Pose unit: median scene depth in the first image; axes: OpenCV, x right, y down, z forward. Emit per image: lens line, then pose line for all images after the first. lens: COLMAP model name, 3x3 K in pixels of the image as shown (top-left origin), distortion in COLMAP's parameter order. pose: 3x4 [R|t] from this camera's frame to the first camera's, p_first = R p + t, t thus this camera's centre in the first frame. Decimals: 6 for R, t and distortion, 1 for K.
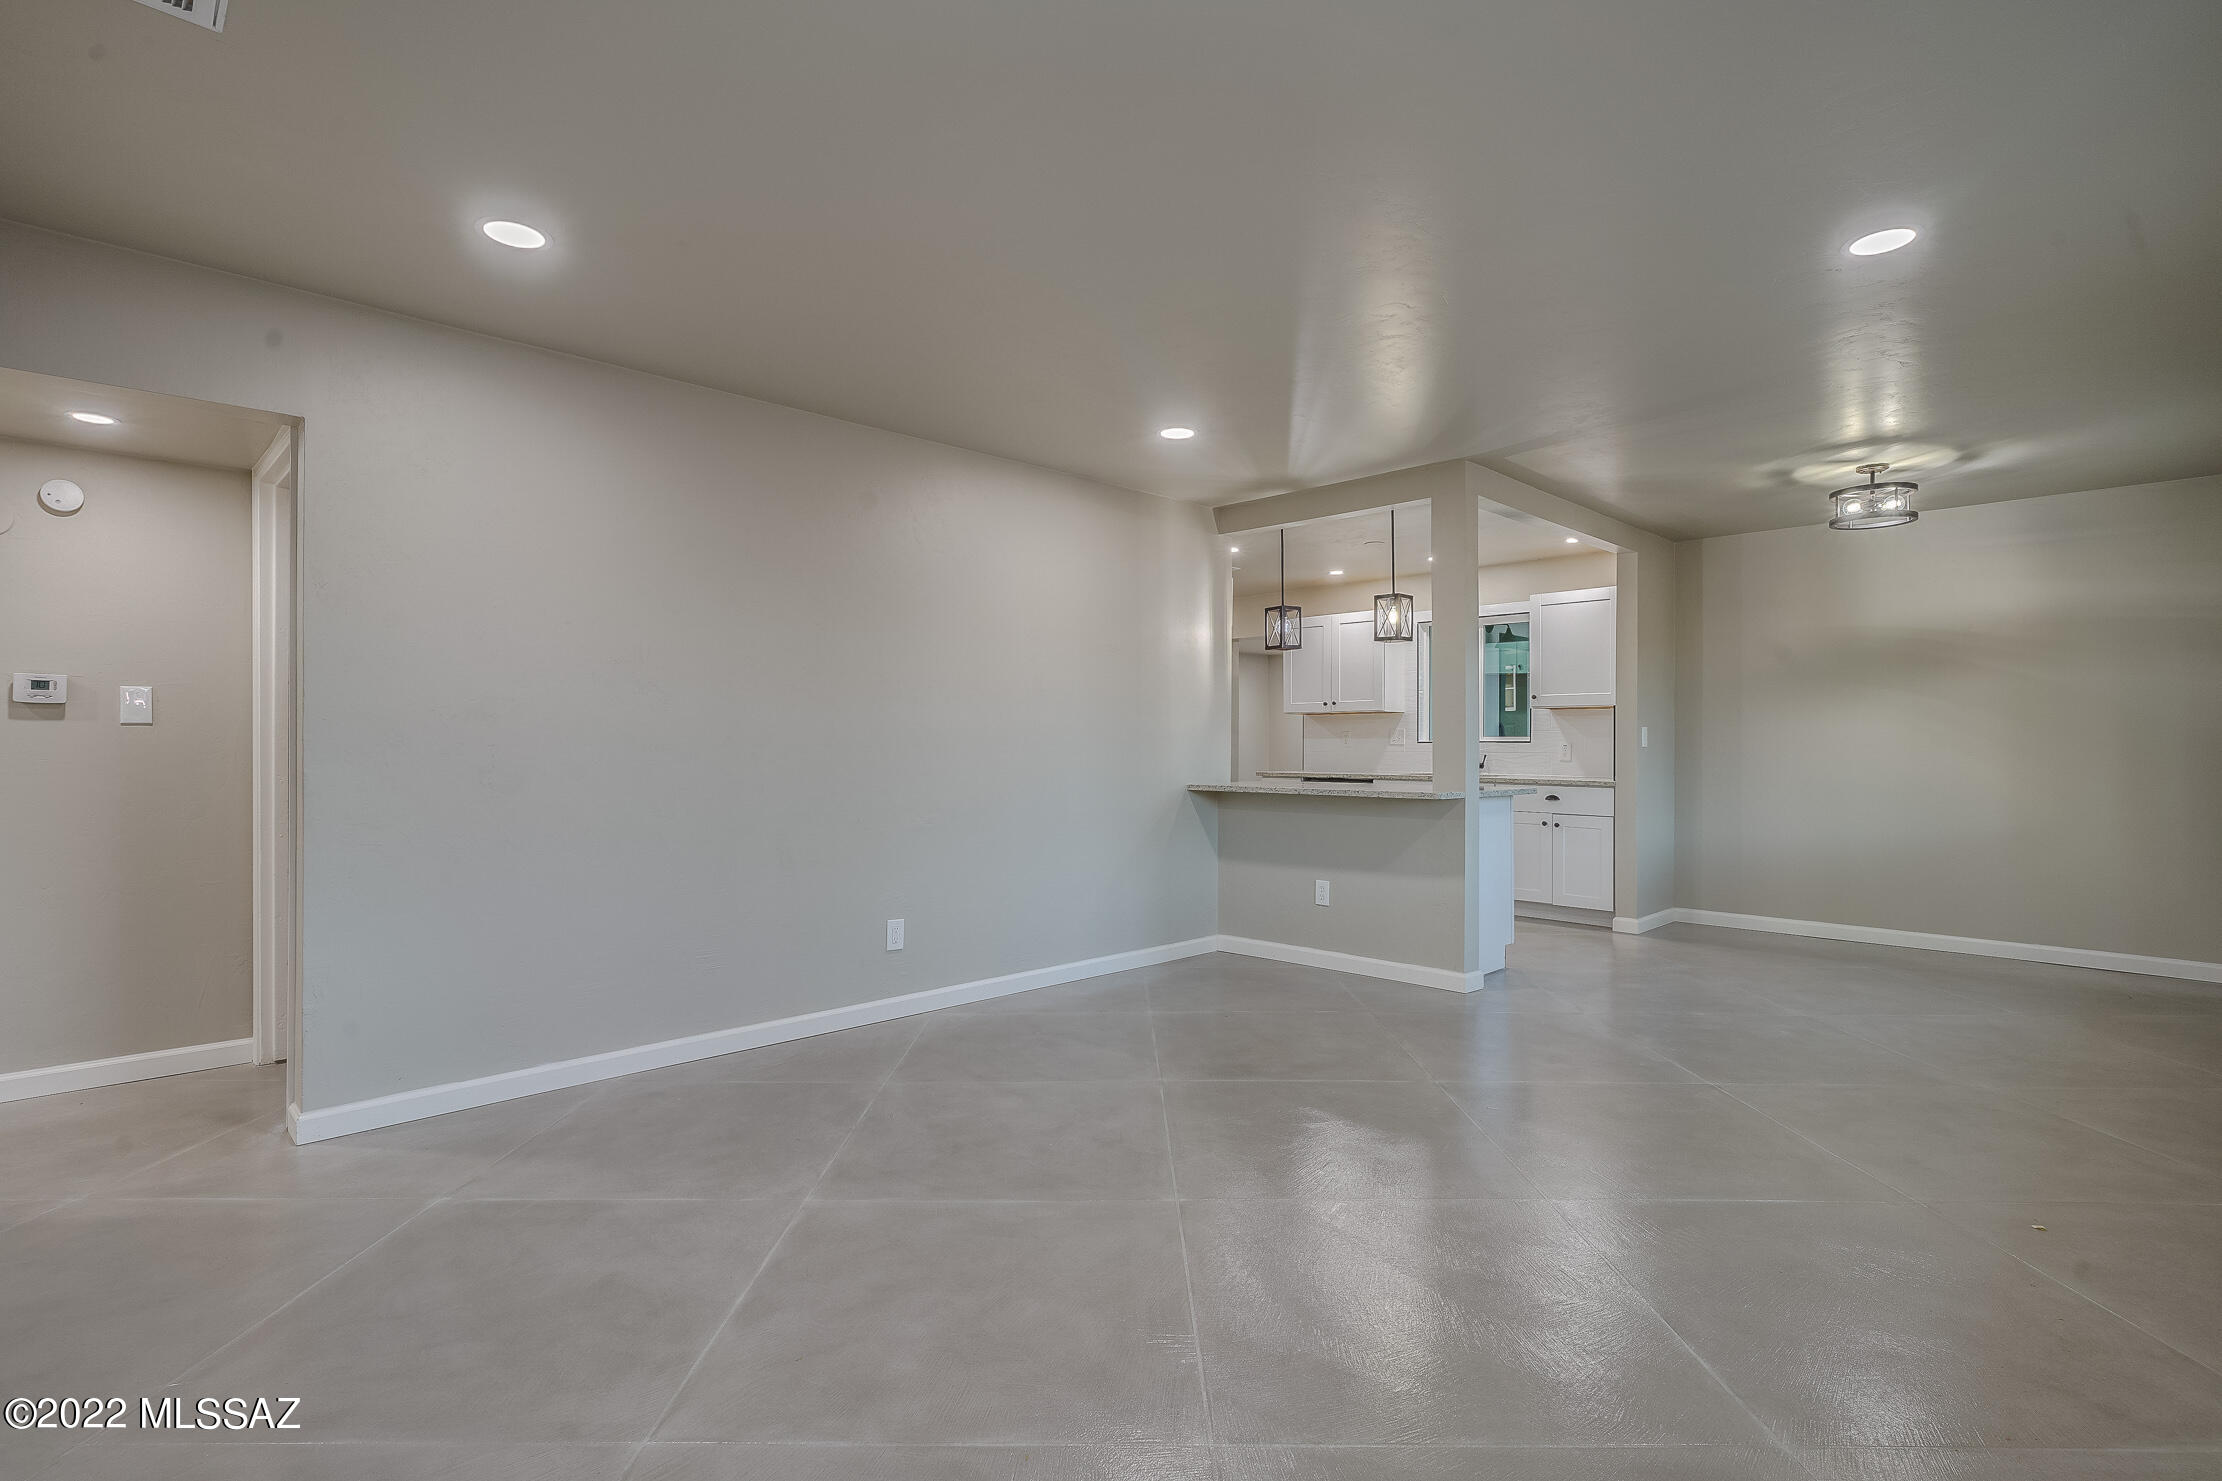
lens RADIAL K [[1062.0, 0, 1111.0], [0, 1062.0, 740.5], [0, 0, 1]] dist [-0.001443, 0.000447]
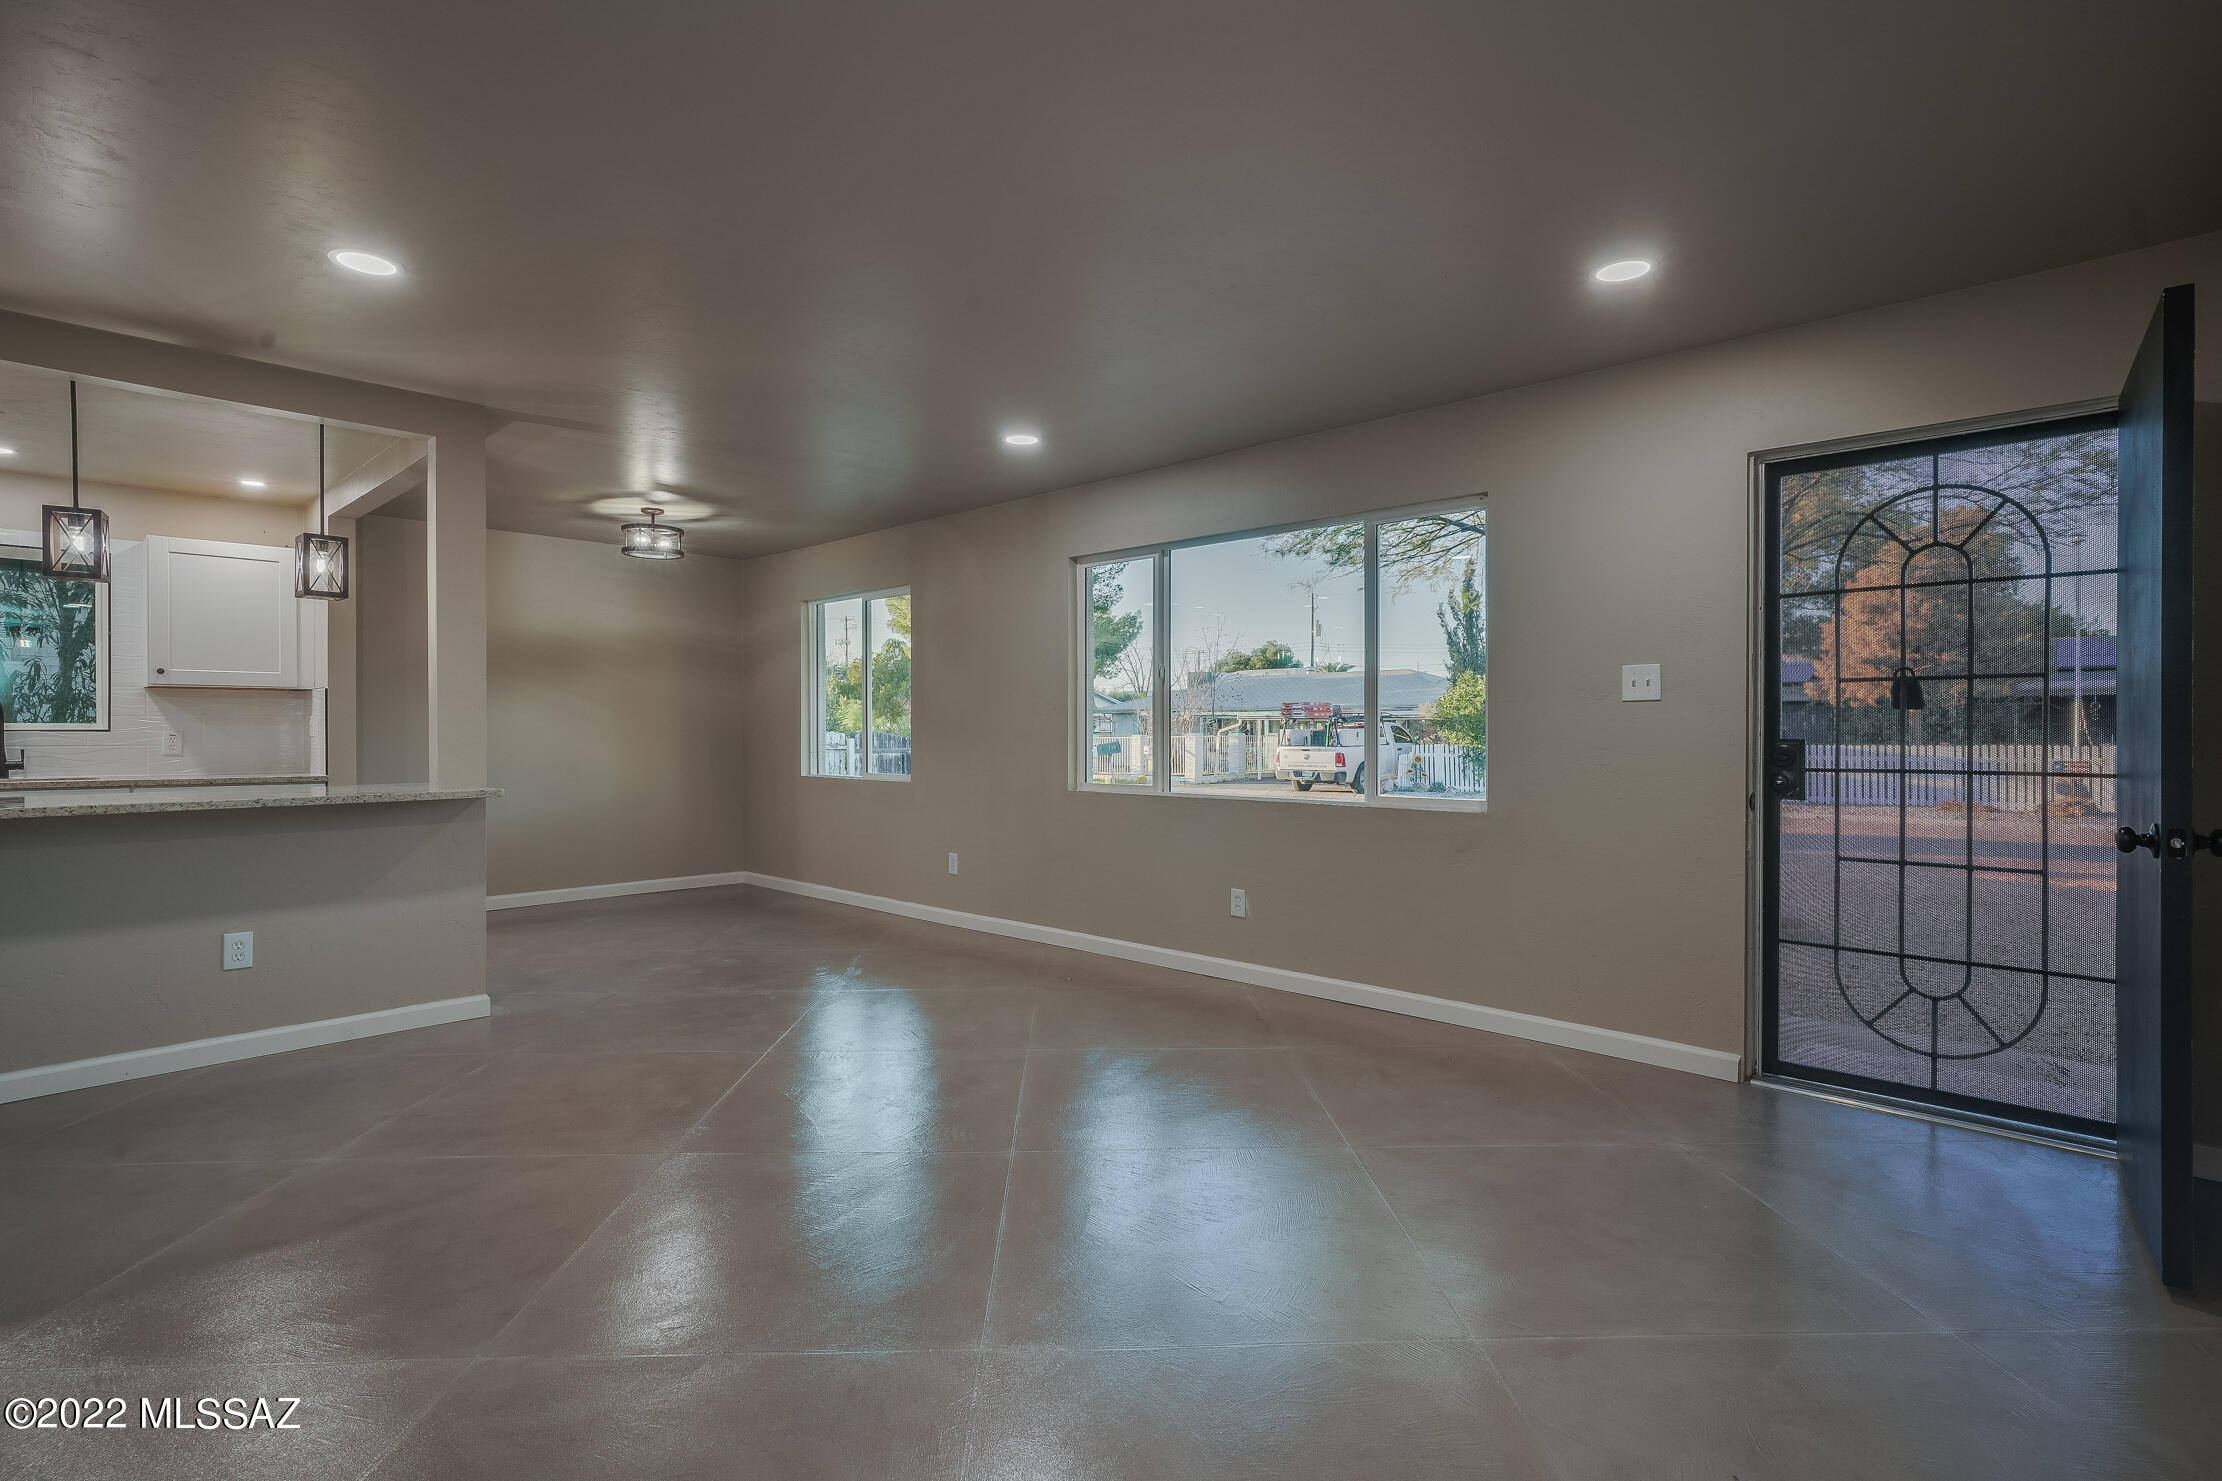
lens RADIAL K [[1062.0, 0, 1111.0], [0, 1062.0, 740.5], [0, 0, 1]] dist [-0.001443, 0.000447]
pose [[-0.029236, -0.010876, 0.999513, -0.471820], [-0.001451, 0.999940, 0.010838, -0.000883], [-0.999571, -0.001134, -0.029250, 0.427495]]
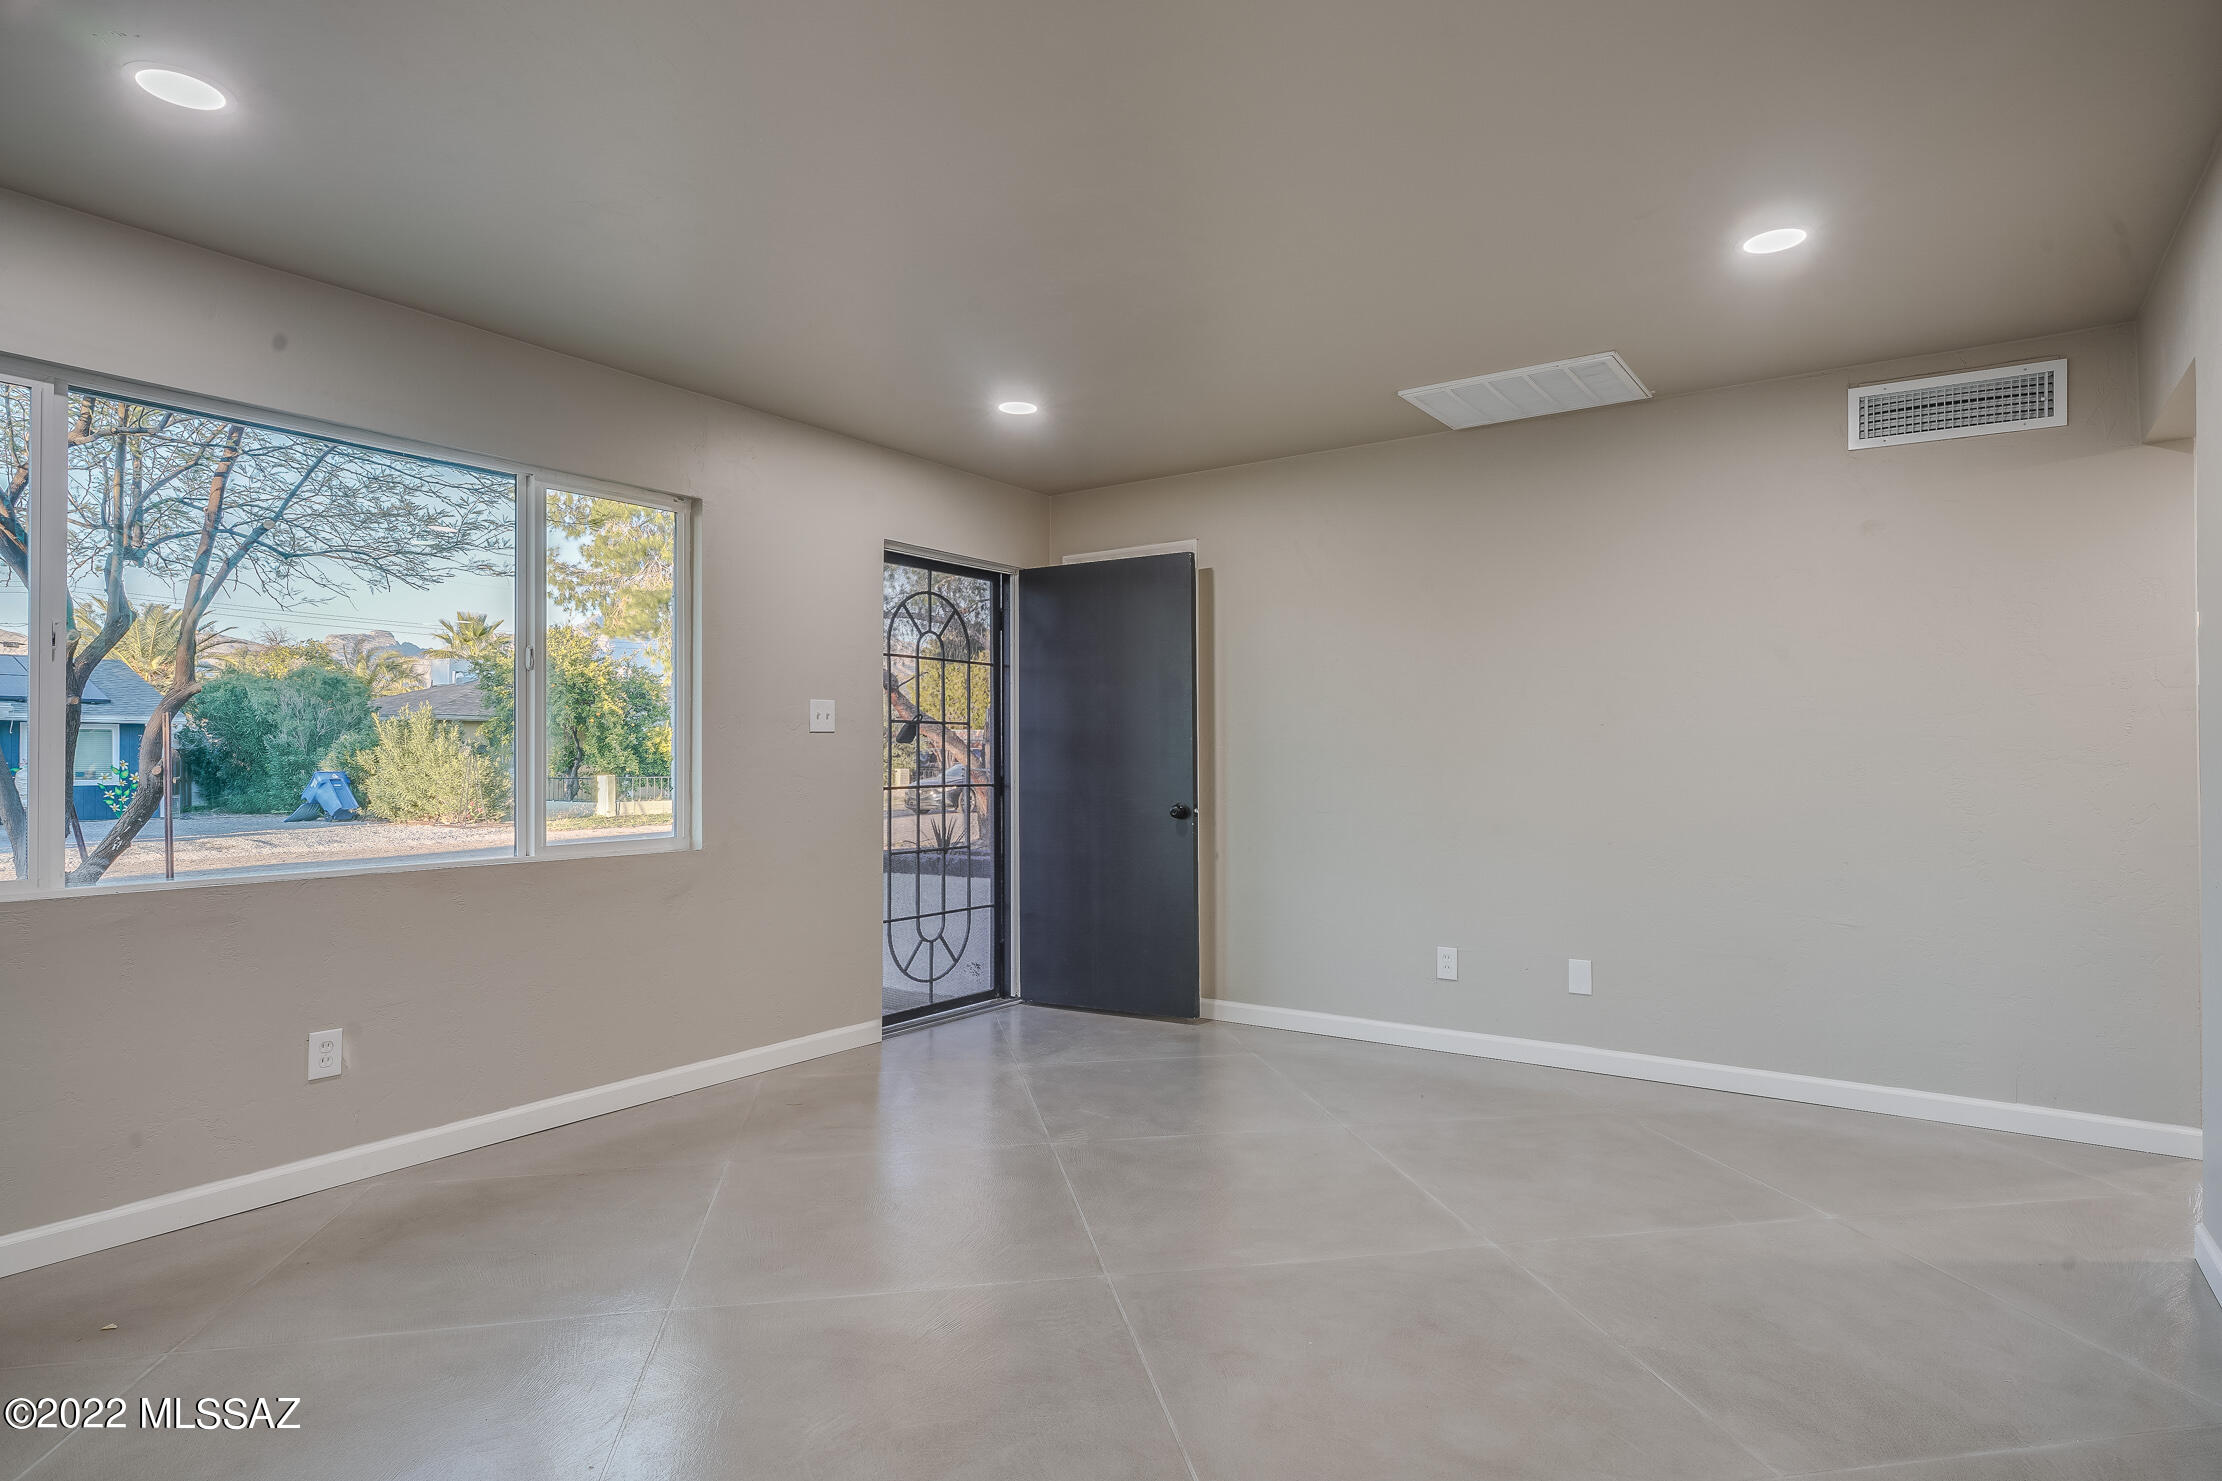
lens RADIAL K [[1182.7, 0, 1111.0], [0, 1182.7, 740.5], [0, 0, 1]] dist [-0.002343, -0.000186]
pose [[-0.983066, -0.003540, -0.183218, 0.110670], [-0.000311, 0.999844, -0.017649, 0.001630], [0.183252, -0.017293, -0.982914, 0.907200]]
